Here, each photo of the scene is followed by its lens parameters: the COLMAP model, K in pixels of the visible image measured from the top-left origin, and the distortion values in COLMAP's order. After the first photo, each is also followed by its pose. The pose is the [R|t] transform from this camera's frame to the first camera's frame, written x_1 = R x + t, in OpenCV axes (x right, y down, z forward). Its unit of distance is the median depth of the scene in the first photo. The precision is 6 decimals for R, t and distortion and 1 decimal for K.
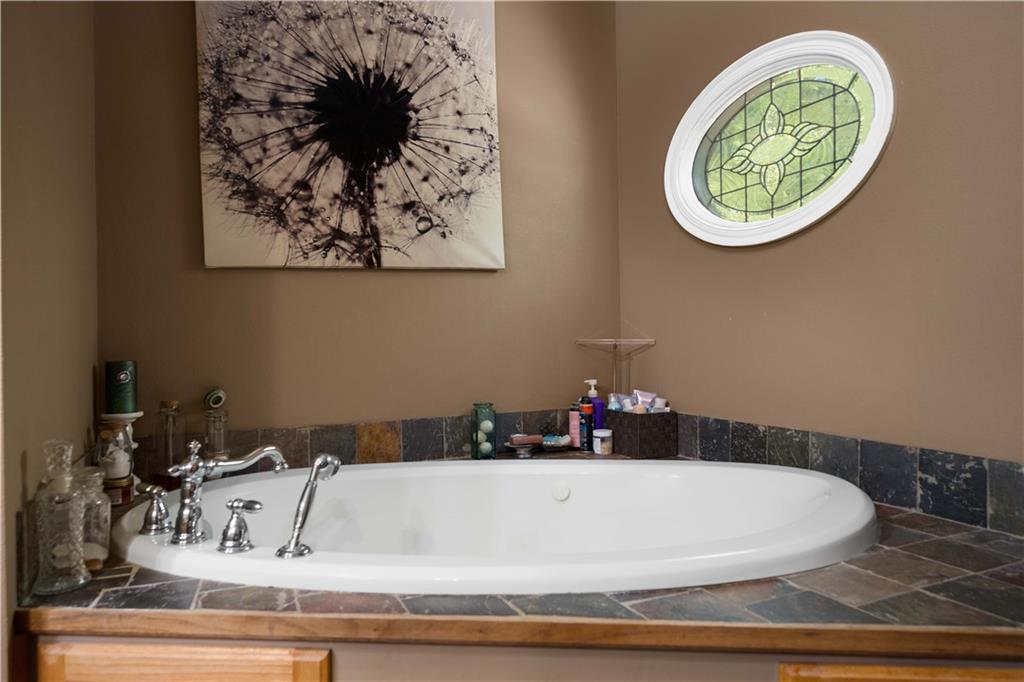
lens RADIAL K [[670.1, 0, 512.0], [0, 670.1, 341.0], [0, 0, 1]] dist [-0.007855, 0.000246]
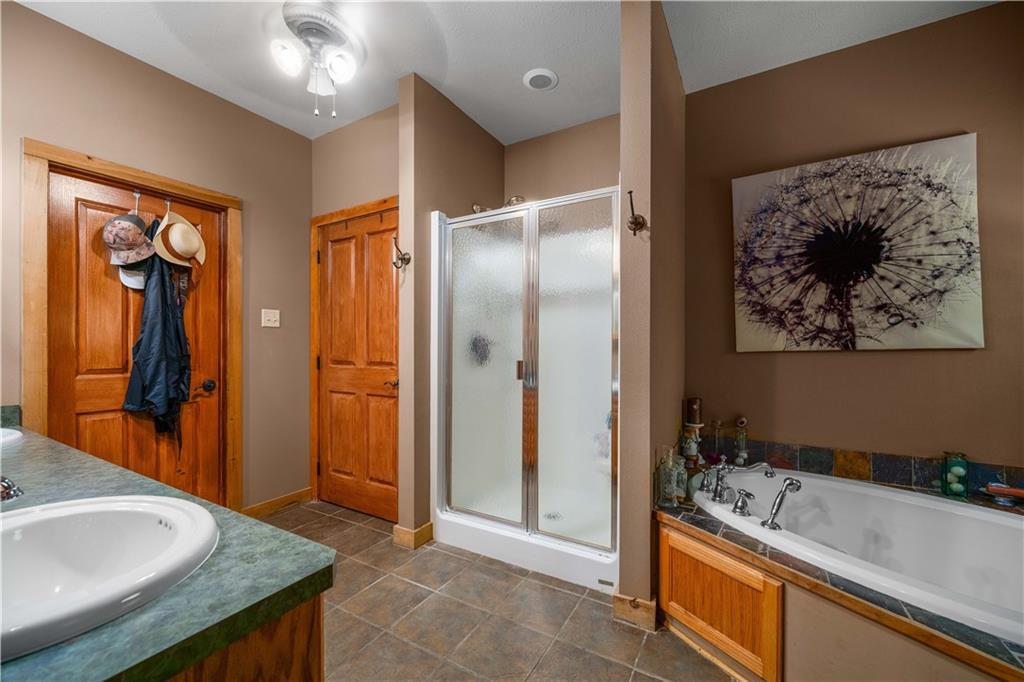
lens RADIAL K [[401.2, 0, 514.7], [0, 401.2, 339.5], [0, 0, 1]] dist [-0.001486, -0.000055]
pose [[0.571844, 0.002271, -0.820359, 0.116577], [-0.018616, 0.999775, -0.010208, -0.114409], [0.820151, 0.021109, 0.571758, -0.176002]]
